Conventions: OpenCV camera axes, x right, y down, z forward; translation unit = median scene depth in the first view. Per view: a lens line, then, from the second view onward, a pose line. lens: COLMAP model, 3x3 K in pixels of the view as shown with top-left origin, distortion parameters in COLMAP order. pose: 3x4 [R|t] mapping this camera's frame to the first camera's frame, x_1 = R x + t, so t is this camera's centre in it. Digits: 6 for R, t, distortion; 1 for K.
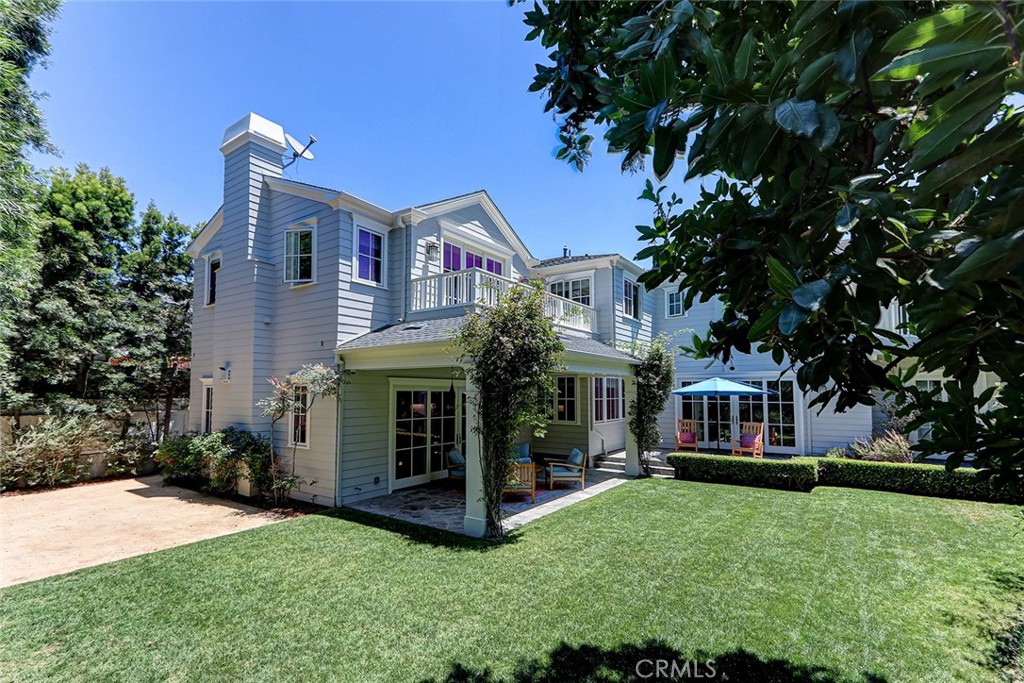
lens RADIAL K [[474.4, 0, 510.4], [0, 474.4, 361.2], [0, 0, 1]] dist [0.018969, -0.000297]
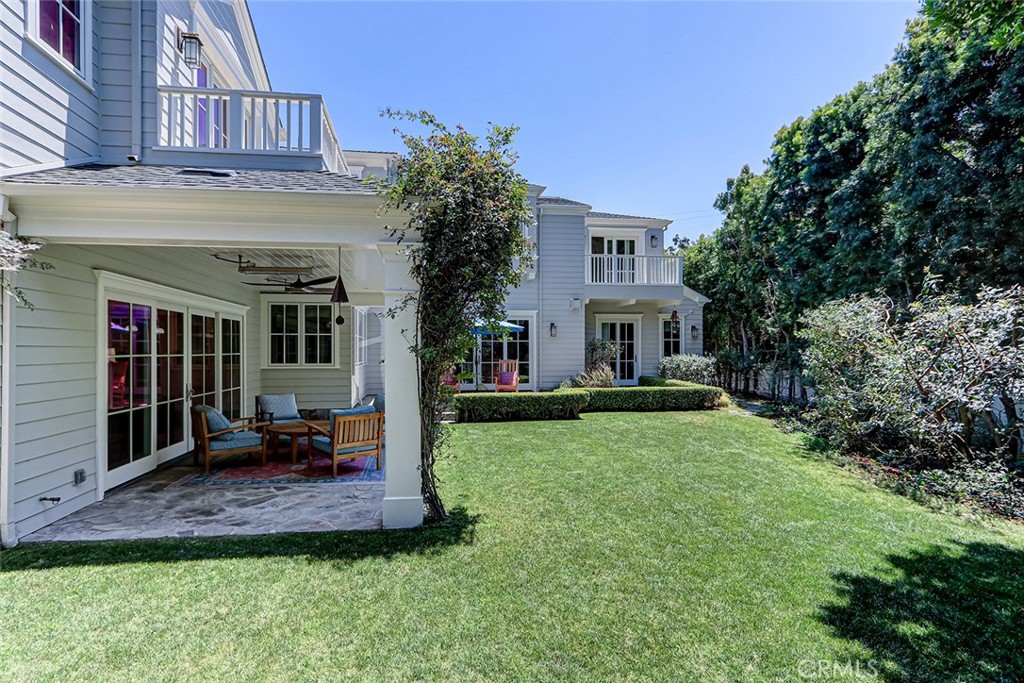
lens RADIAL K [[510.6, 0, 486.5], [0, 510.6, 345.4], [0, 0, 1]] dist [-0.000857, -0.000123]
pose [[0.744022, 0.000974, 0.668155, -0.292445], [-0.039664, 0.998300, 0.042713, 0.069541], [-0.666977, -0.058281, 0.742795, 0.307720]]
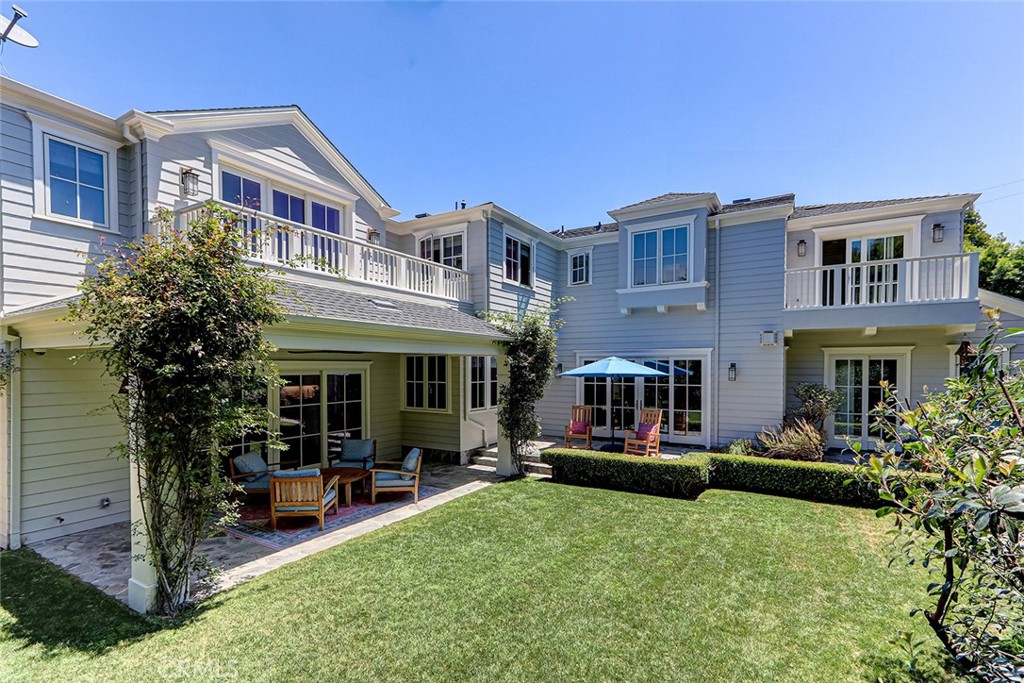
lens RADIAL K [[473.6, 0, 512.2], [0, 473.6, 369.0], [0, 0, 1]] dist [0.021520, -0.000178]
pose [[0.997710, -0.002596, 0.067581, 0.258086], [-0.002220, 0.997467, 0.071090, -0.003563], [-0.067595, -0.071078, 0.995178, 0.228926]]
